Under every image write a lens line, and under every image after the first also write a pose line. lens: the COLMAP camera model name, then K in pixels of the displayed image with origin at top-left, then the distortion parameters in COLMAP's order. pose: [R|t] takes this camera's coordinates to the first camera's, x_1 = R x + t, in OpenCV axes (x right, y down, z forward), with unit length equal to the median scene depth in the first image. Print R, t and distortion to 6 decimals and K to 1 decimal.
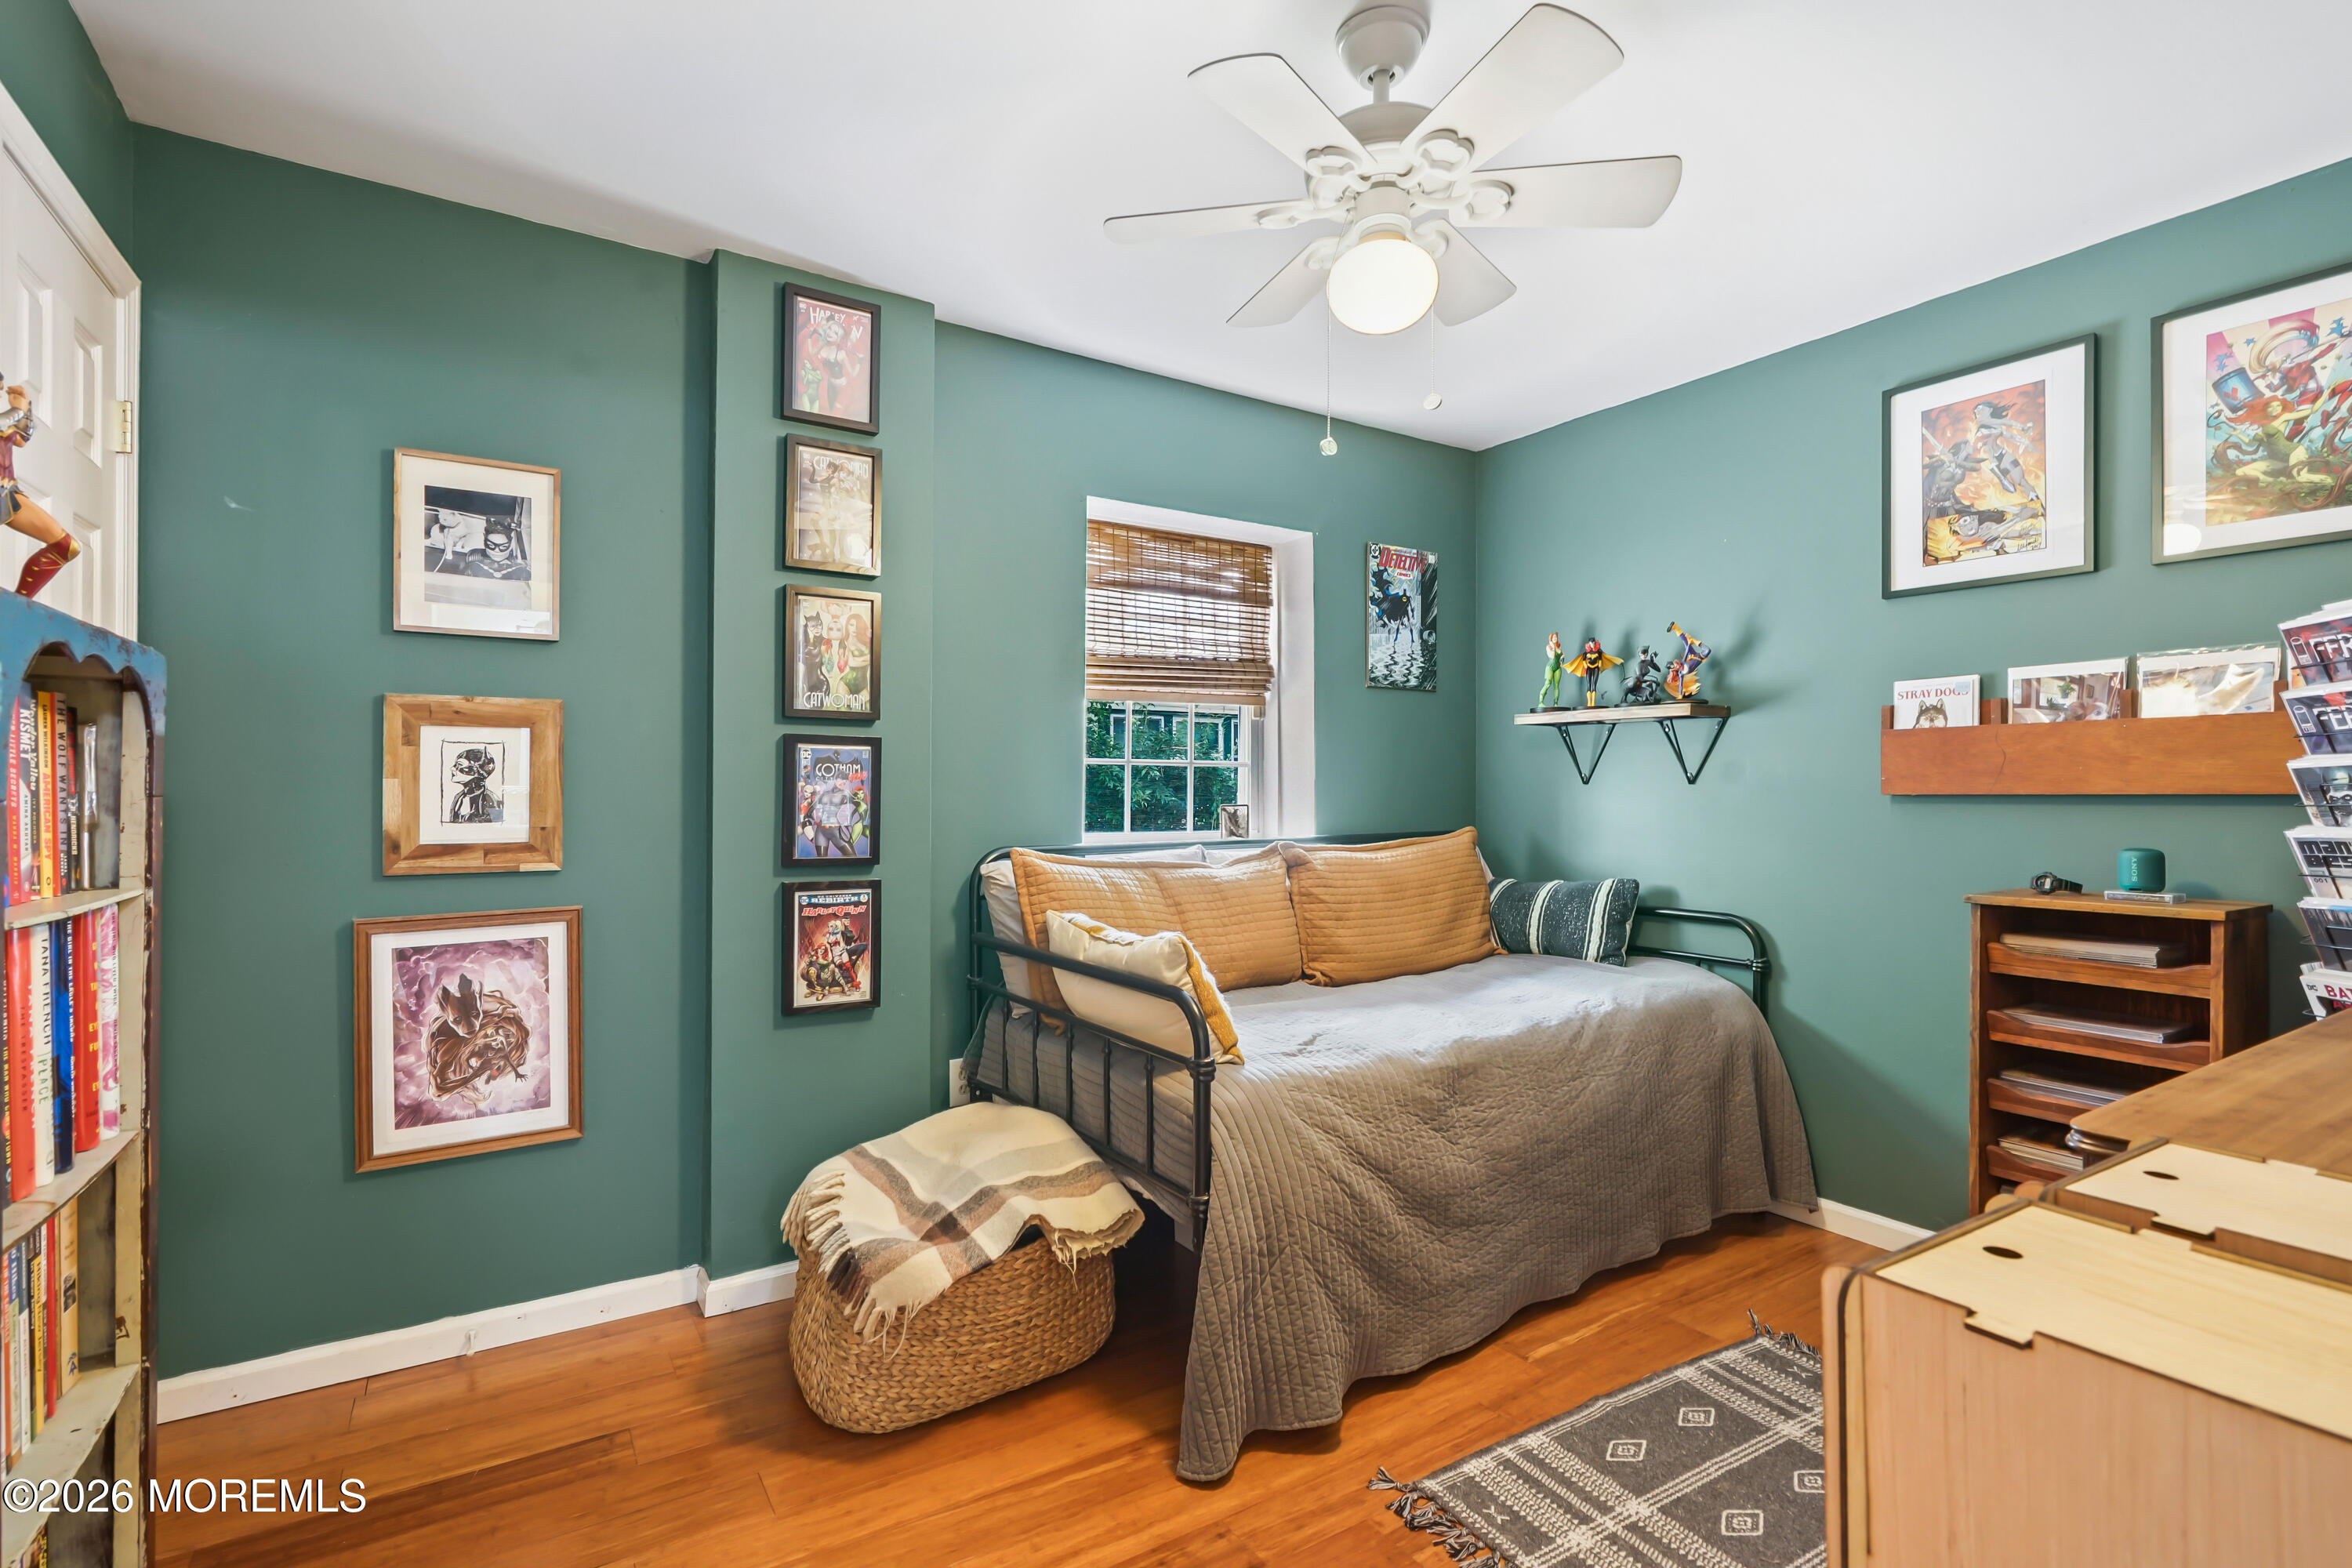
lens RADIAL K [[1078.4, 0, 1174.9], [0, 1078.4, 783.8], [0, 0, 1]] dist [-0.005186, 0.003212]
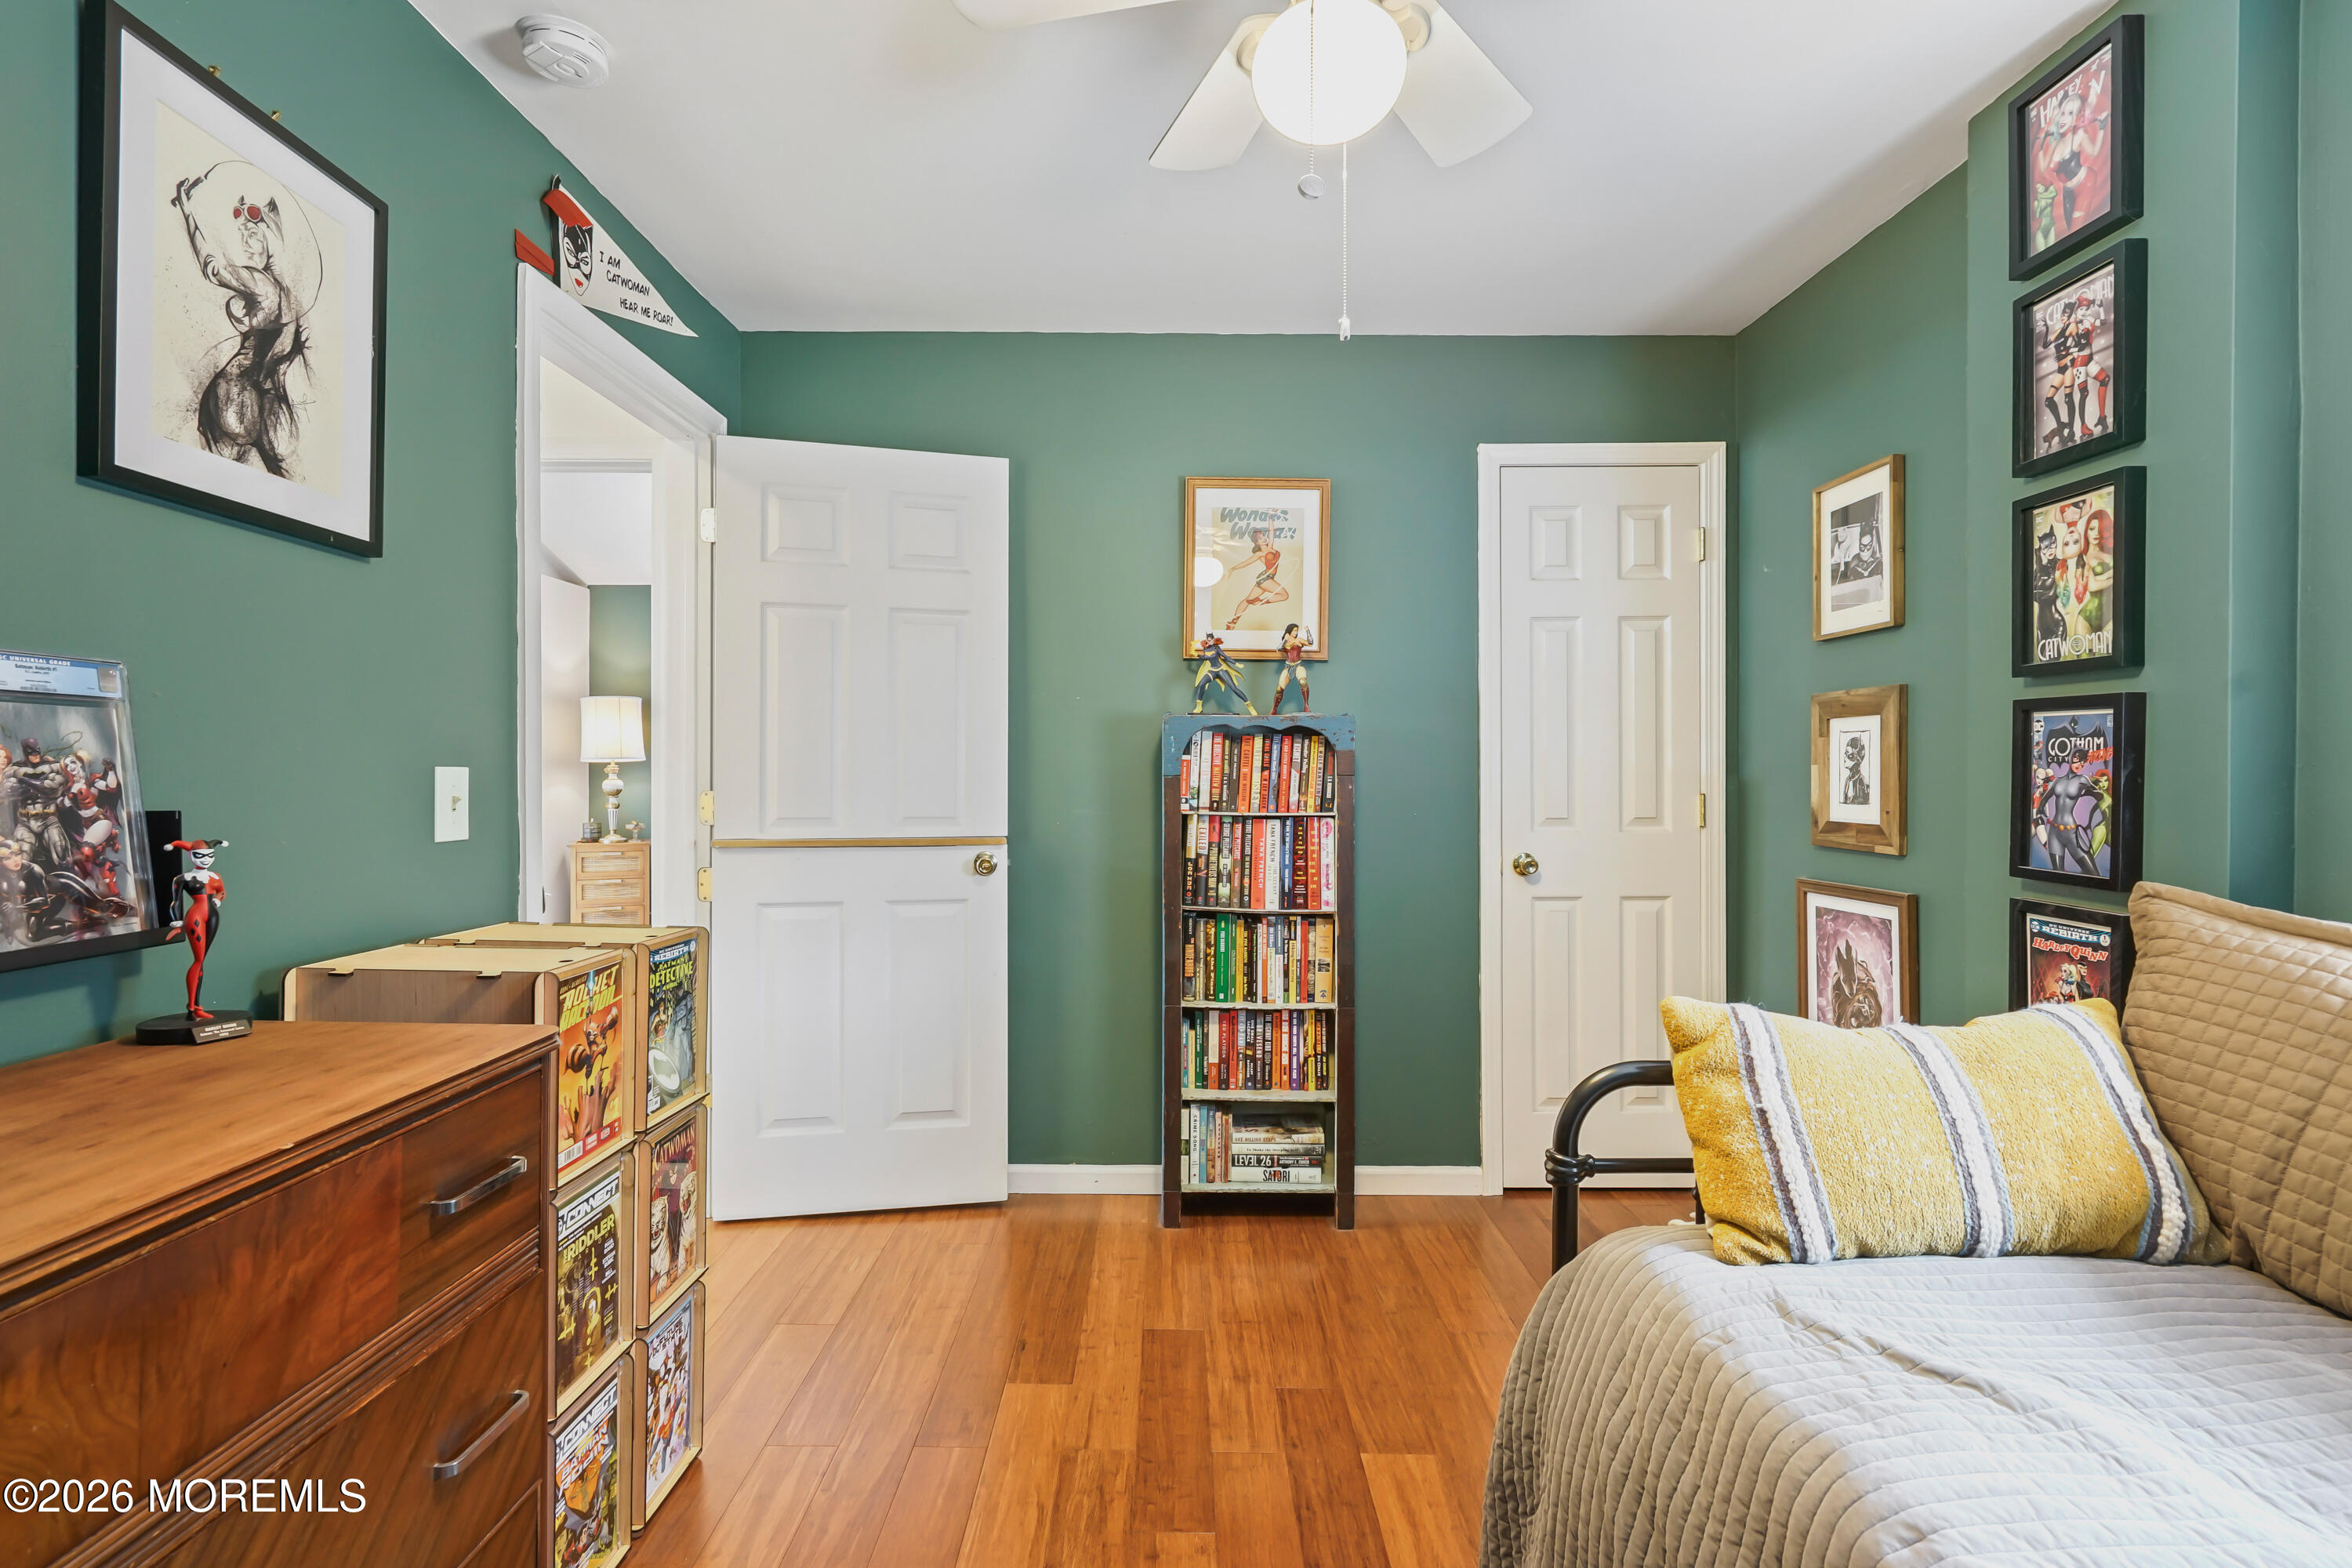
lens RADIAL K [[1078.4, 0, 1176.0], [0, 1078.4, 774.4], [0, 0, 1]] dist [-0.005186, 0.003212]
pose [[-0.529583, -0.000673, -0.848258, 0.583919], [-0.000583, 1.000000, -0.000430, 0.005874], [0.848258, 0.000267, -0.529583, 0.894941]]
